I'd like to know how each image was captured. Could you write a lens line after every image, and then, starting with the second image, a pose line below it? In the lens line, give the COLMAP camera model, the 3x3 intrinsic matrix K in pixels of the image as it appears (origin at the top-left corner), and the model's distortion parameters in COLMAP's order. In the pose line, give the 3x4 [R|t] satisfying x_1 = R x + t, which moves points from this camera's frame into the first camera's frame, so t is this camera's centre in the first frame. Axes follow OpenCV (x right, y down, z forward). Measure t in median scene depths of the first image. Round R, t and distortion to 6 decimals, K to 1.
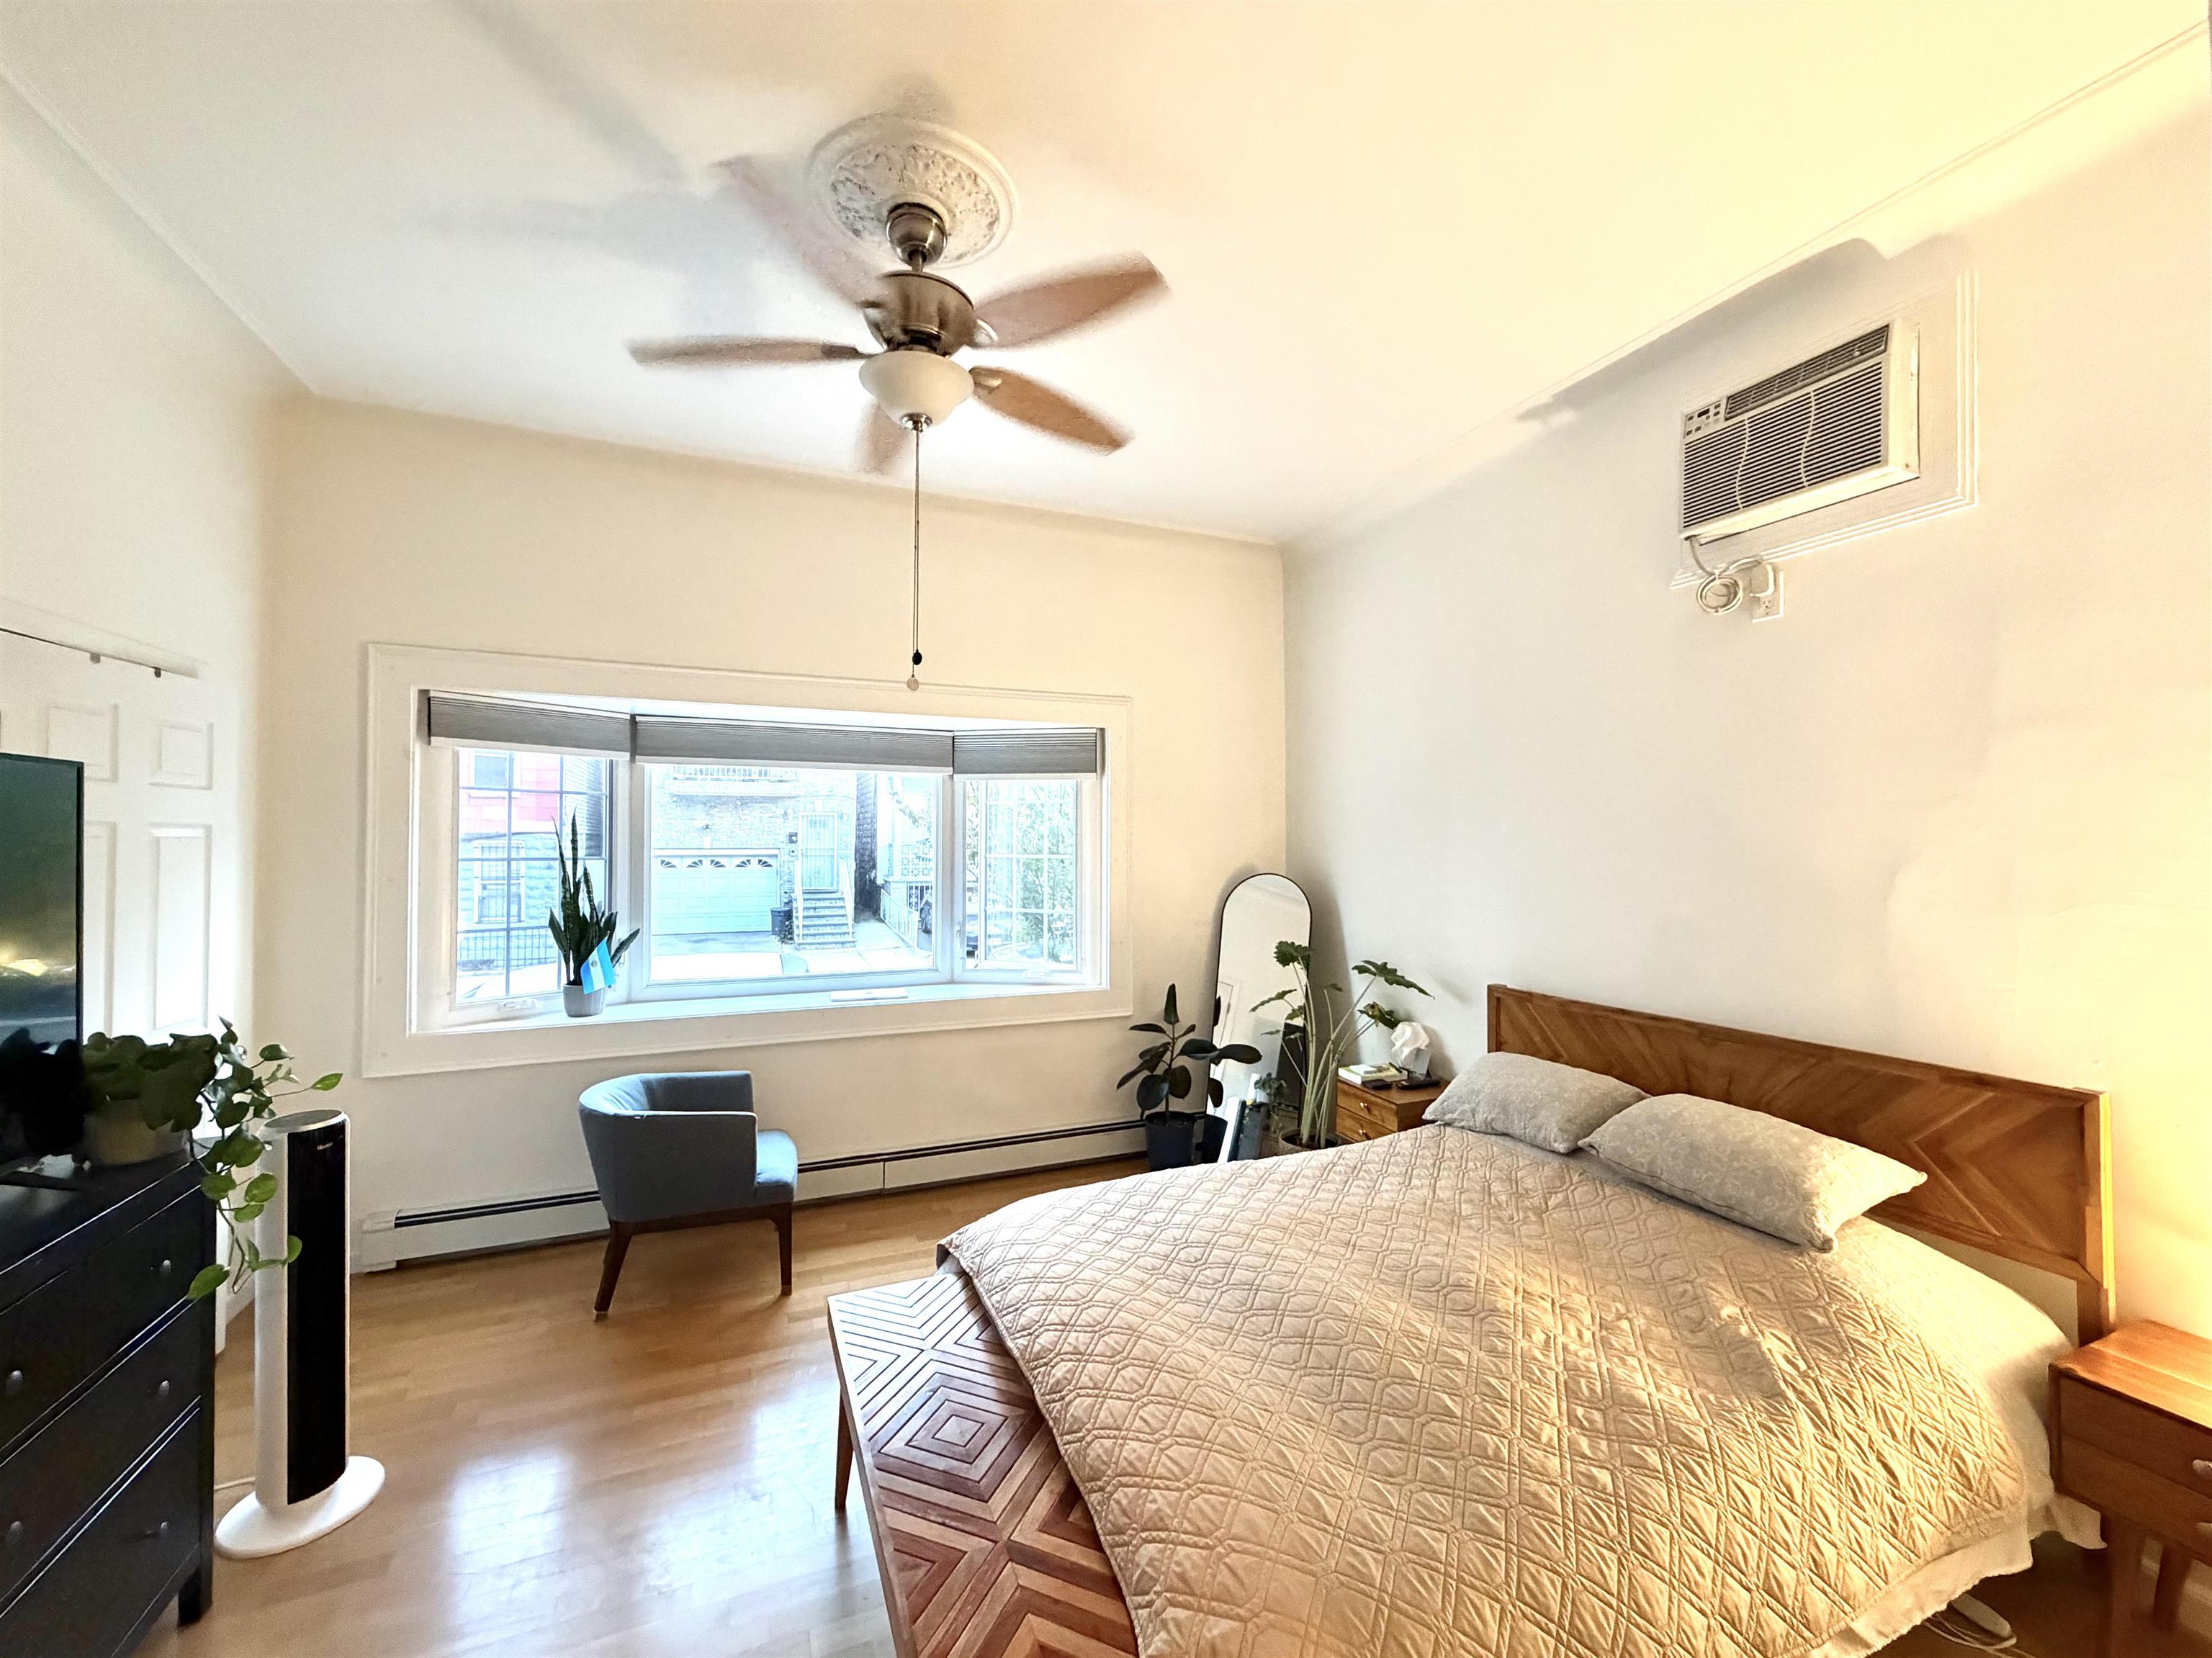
lens RADIAL K [[889.9, 0, 1097.4], [0, 889.9, 833.4], [0, 0, 1]] dist [0.003050, 0.000124]
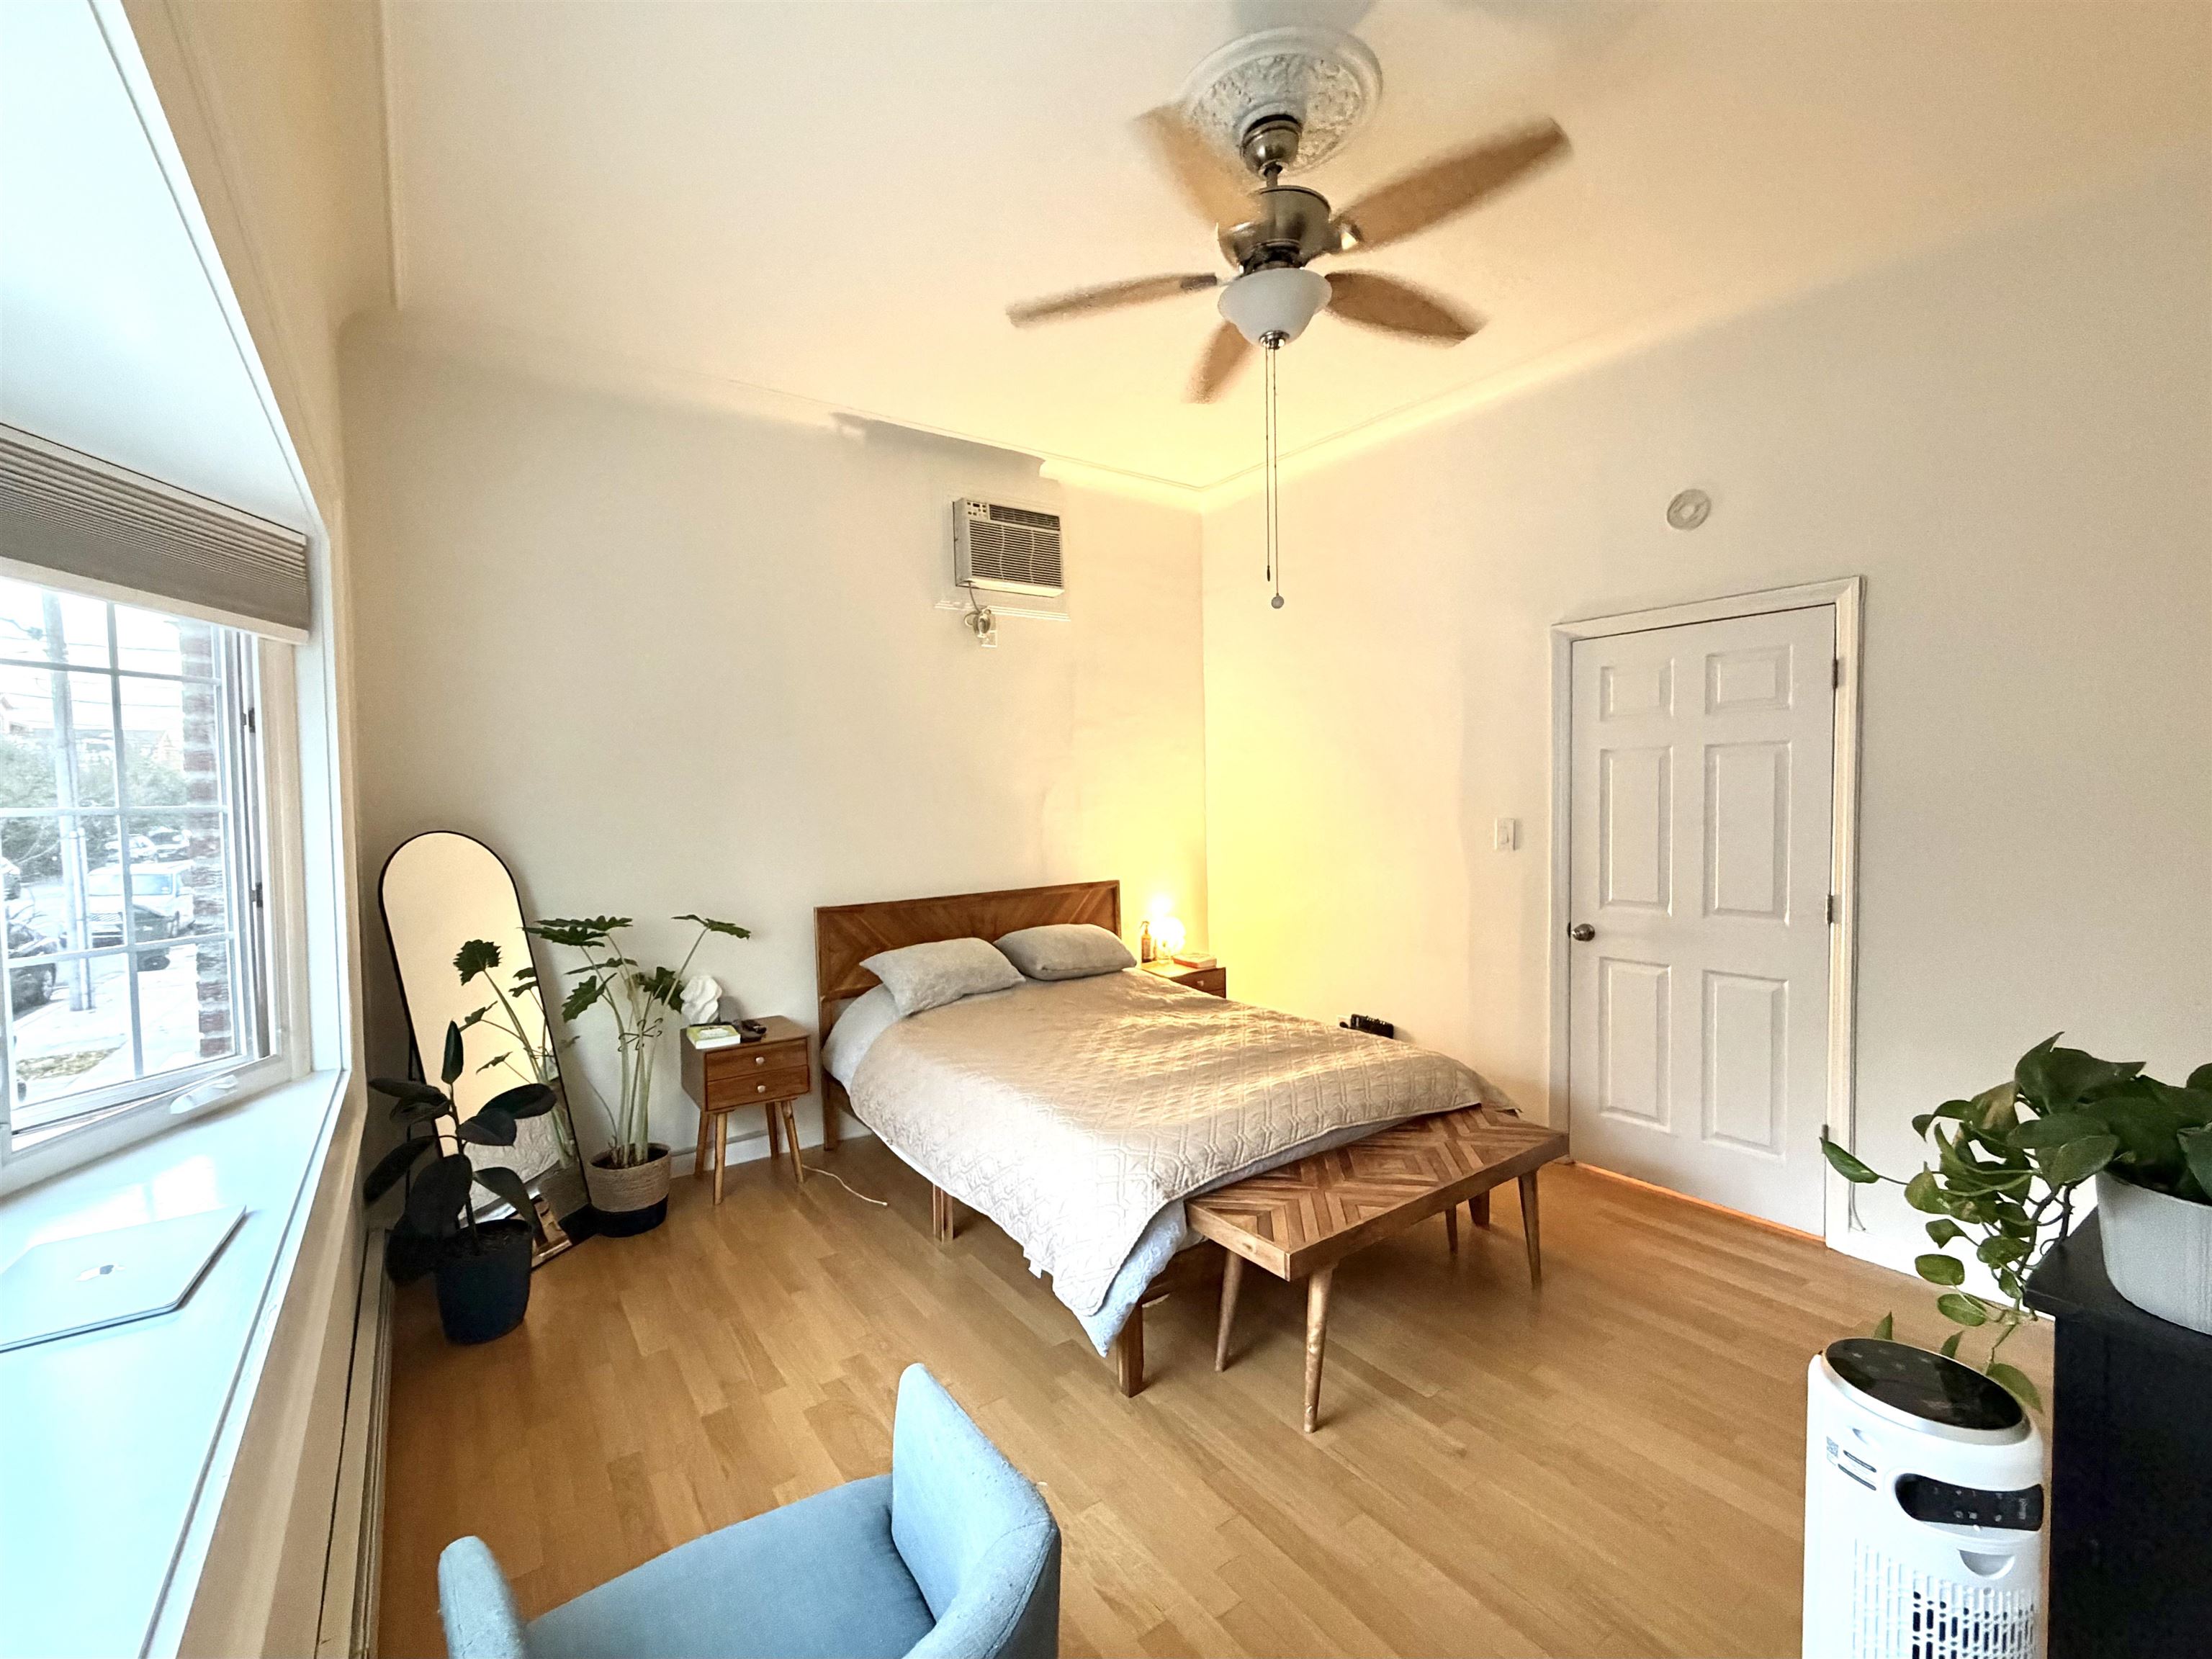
lens RADIAL K [[932.8, 0, 1096.9], [0, 932.8, 828.5], [0, 0, 1]] dist [-0.001928, 0.000024]
pose [[-0.213546, -0.040445, 0.976096, -1.153360], [-0.000578, 0.999148, 0.041273, 0.032627], [-0.976933, 0.008249, -0.213387, 1.340131]]
